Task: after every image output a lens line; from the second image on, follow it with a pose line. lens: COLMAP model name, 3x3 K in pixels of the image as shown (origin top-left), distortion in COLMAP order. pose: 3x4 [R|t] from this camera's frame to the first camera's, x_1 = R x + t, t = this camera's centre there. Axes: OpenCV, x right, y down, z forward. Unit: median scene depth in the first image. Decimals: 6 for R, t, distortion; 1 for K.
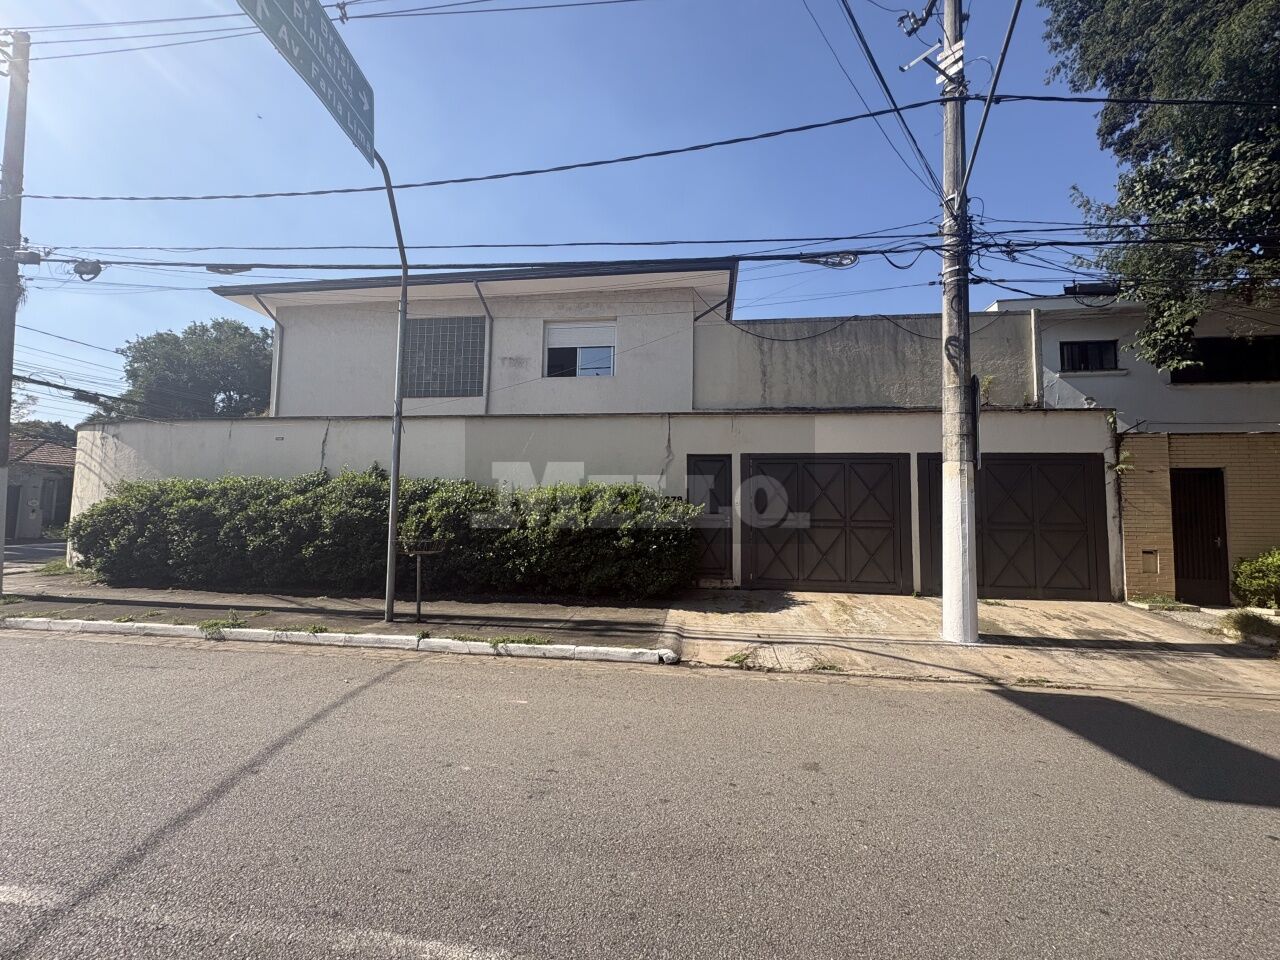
lens RADIAL K [[512.4, 0, 640.0], [0, 512.4, 481.4], [0, 0, 1]] dist [0.001991, -0.000189]
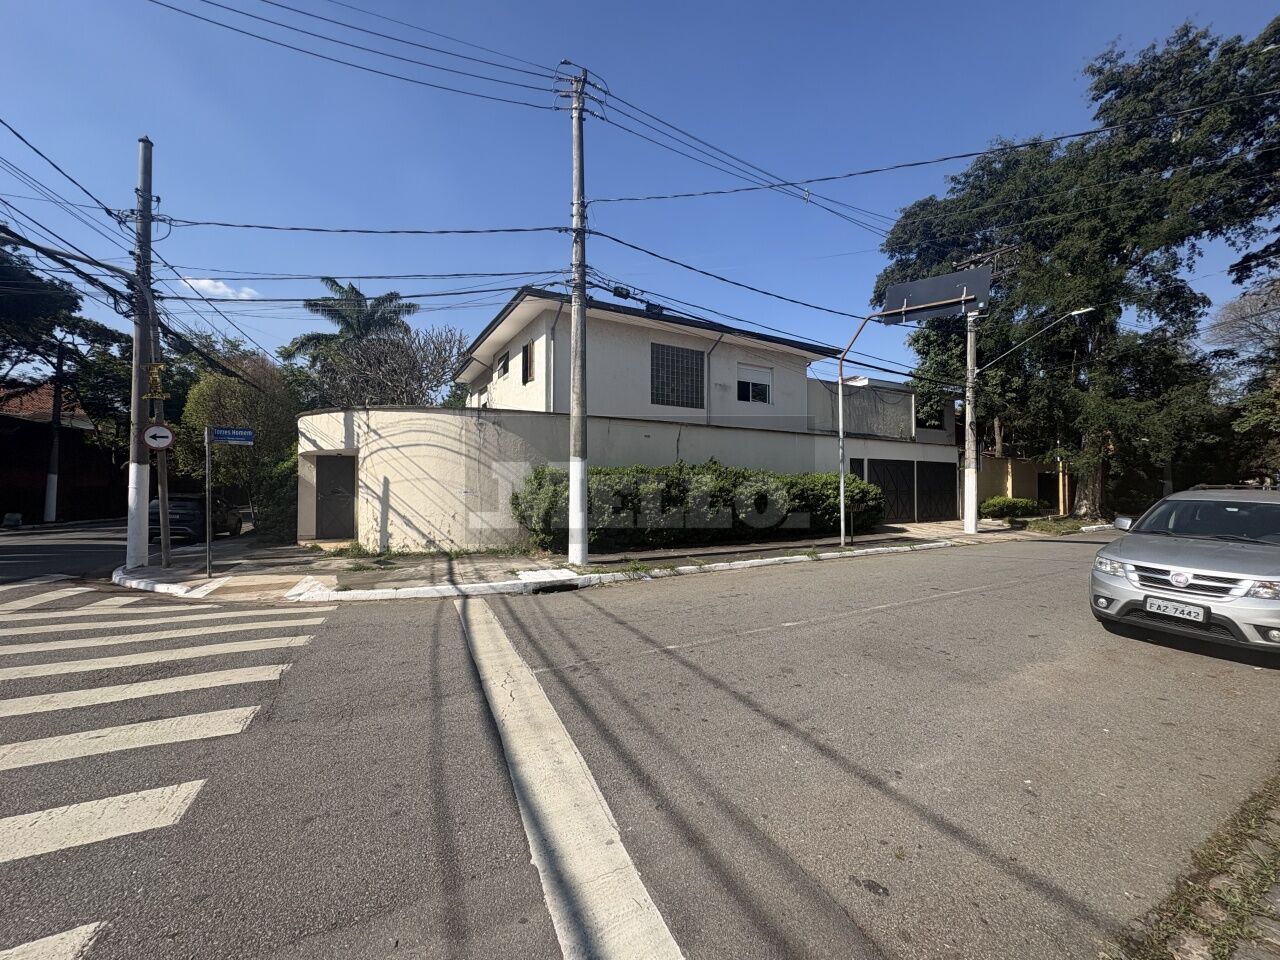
lens RADIAL K [[512.4, 0, 635.1], [0, 512.4, 478.7], [0, 0, 1]] dist [0.001991, -0.000189]
pose [[0.781103, -0.002868, 0.624395, -1.442880], [-0.028990, 0.998745, 0.040853, -0.025641], [-0.623729, -0.050011, 0.780039, -0.003000]]
